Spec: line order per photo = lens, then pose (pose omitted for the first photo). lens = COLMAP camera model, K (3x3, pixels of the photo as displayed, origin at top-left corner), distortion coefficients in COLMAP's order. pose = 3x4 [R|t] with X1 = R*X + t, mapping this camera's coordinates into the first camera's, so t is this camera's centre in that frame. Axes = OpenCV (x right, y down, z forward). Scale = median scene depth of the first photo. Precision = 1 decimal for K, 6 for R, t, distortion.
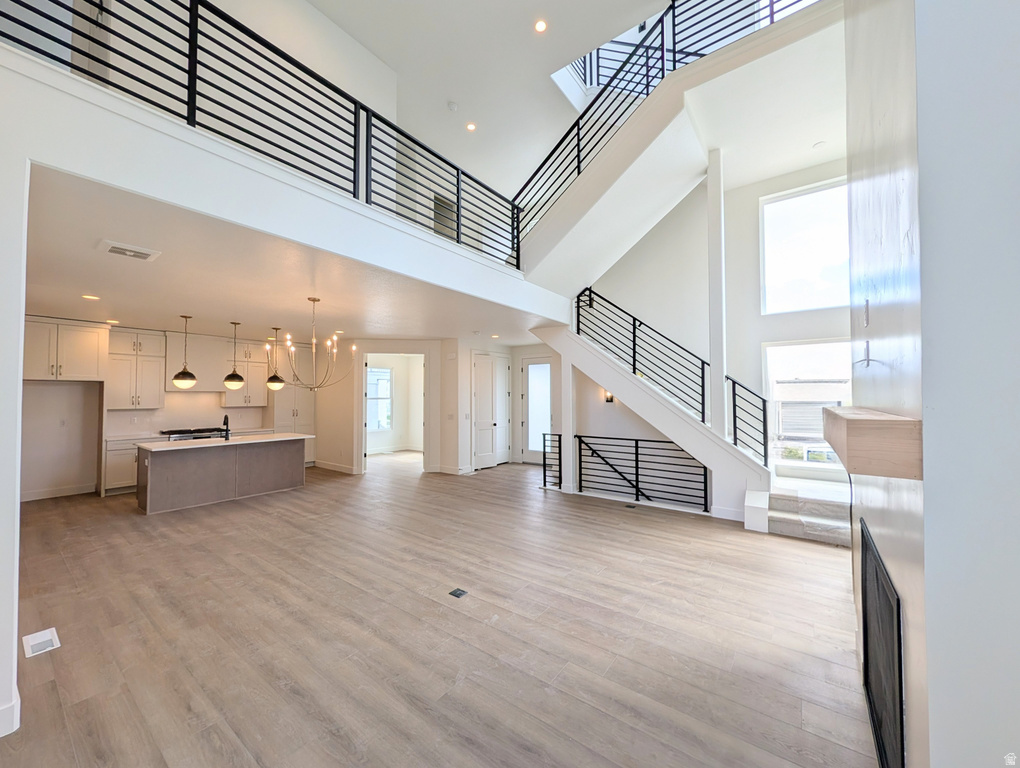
lens RADIAL K [[393.8, 0, 512.1], [0, 393.8, 384.5], [0, 0, 1]] dist [0.000182, -0.000123]
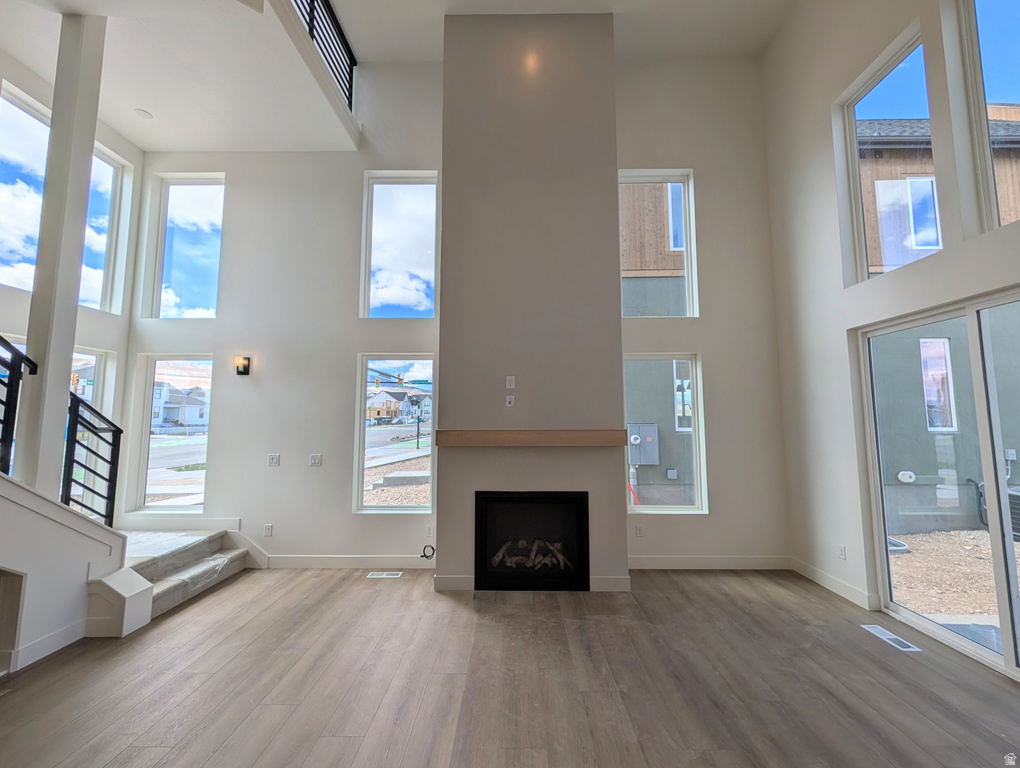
lens RADIAL K [[393.8, 0, 512.1], [0, 393.8, 384.5], [0, 0, 1]] dist [0.000182, -0.000123]
pose [[-0.592354, 0.075518, 0.802130, -0.597223], [-0.021160, 0.993796, -0.109190, 0.044374], [-0.805400, -0.081652, -0.587081, 1.747469]]
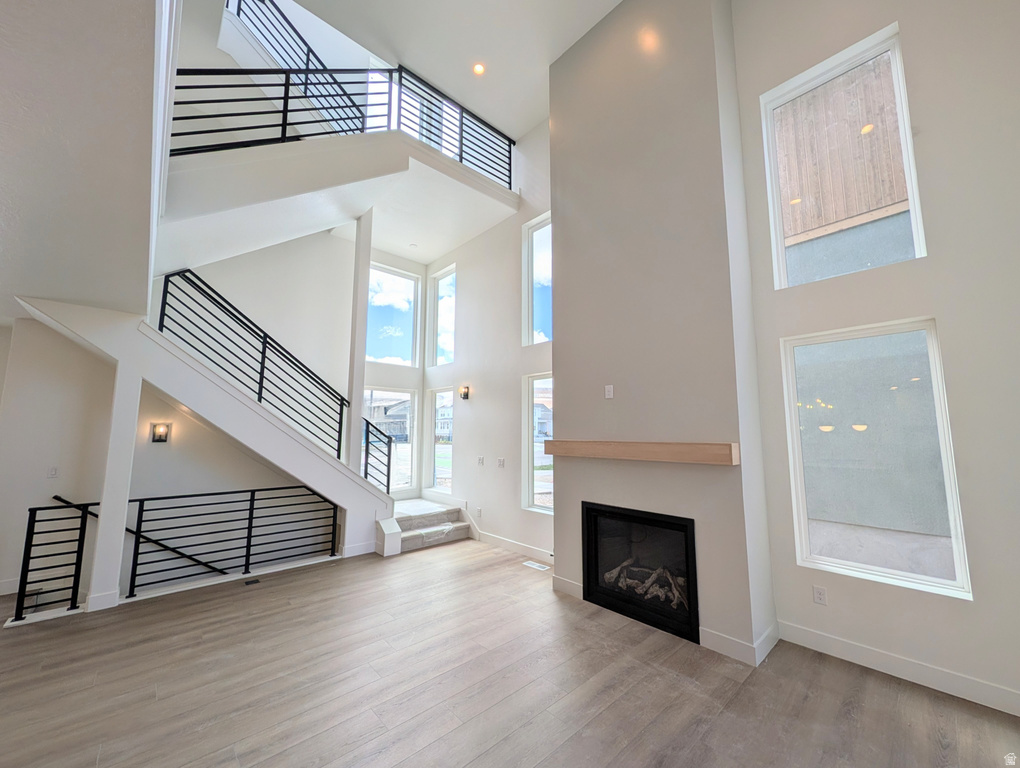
lens RADIAL K [[393.8, 0, 512.1], [0, 393.8, 384.5], [0, 0, 1]] dist [0.000182, -0.000123]
pose [[0.181890, 0.120412, 0.975919, -0.891750], [-0.030291, 0.992689, -0.116835, 0.024244], [-0.982852, -0.008311, 0.184208, 0.889338]]
